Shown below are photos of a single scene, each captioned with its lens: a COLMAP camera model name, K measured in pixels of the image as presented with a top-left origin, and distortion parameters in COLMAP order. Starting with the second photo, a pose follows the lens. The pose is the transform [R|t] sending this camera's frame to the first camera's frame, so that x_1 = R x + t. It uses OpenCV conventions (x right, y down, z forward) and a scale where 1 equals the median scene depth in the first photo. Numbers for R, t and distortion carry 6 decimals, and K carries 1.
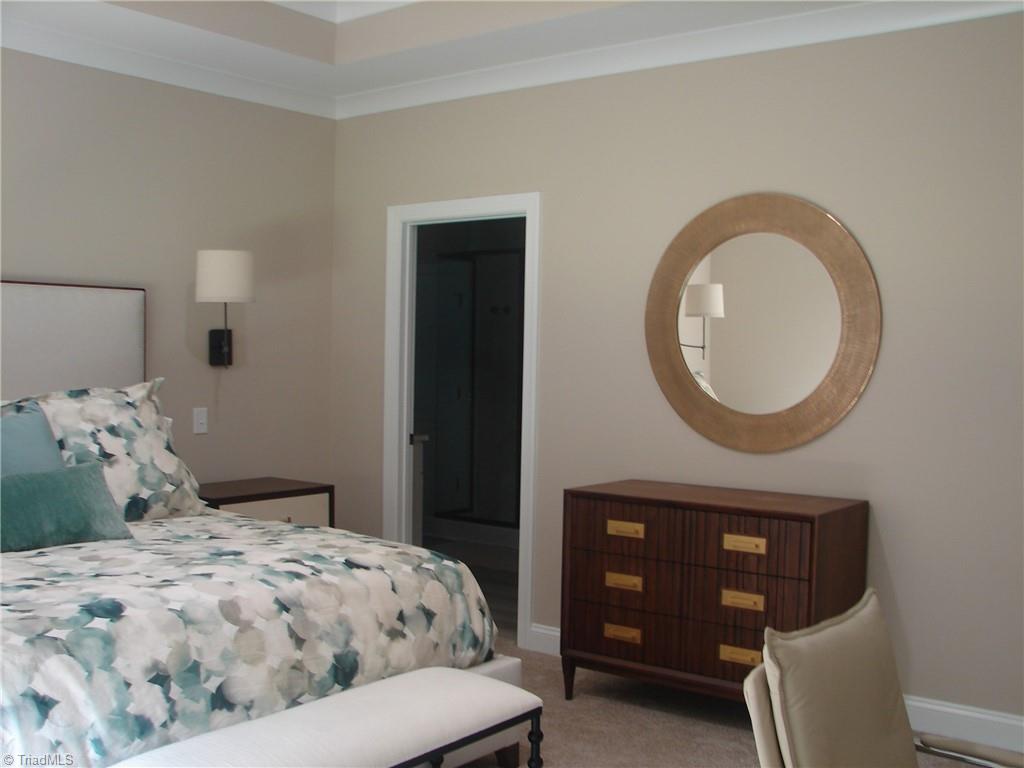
lens RADIAL K [[1108.8, 0, 512.6], [0, 1108.8, 388.0], [0, 0, 1]] dist [-0.143157, 0.000000]
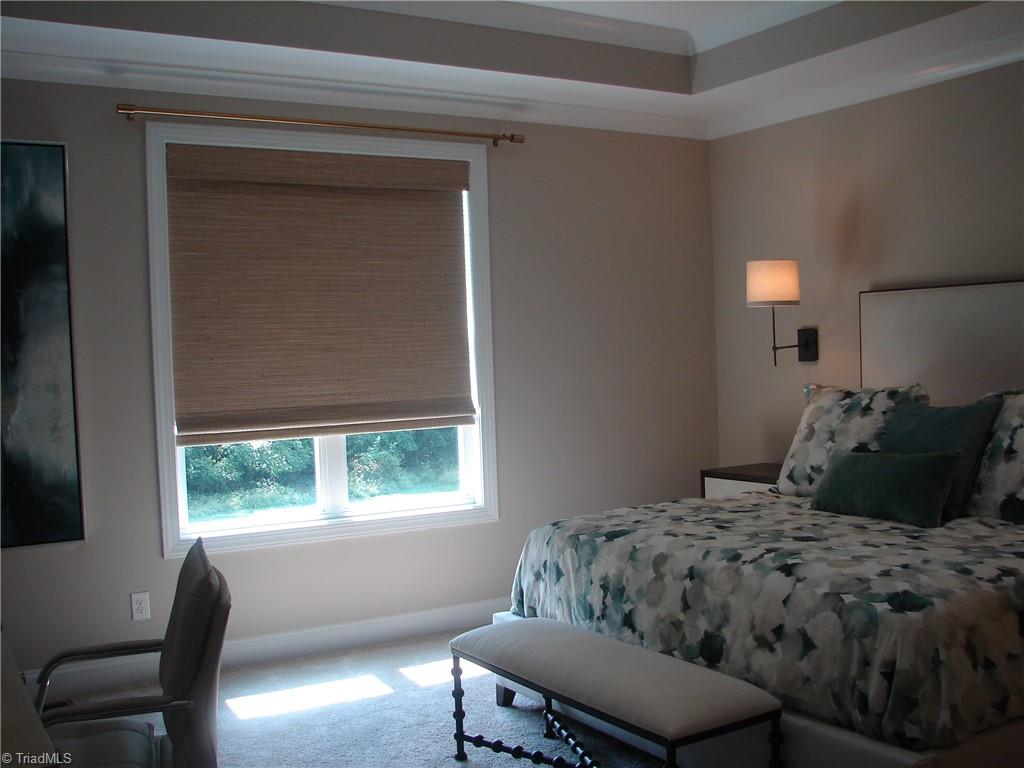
lens RADIAL K [[1108.8, 0, 512.9], [0, 1108.8, 382.6], [0, 0, 1]] dist [-0.143157, 0.000000]
pose [[-0.346353, 0.025177, -0.937766, 0.956548], [0.000532, 0.999645, 0.026642, -0.036932], [0.938104, 0.008728, -0.346243, 1.229320]]
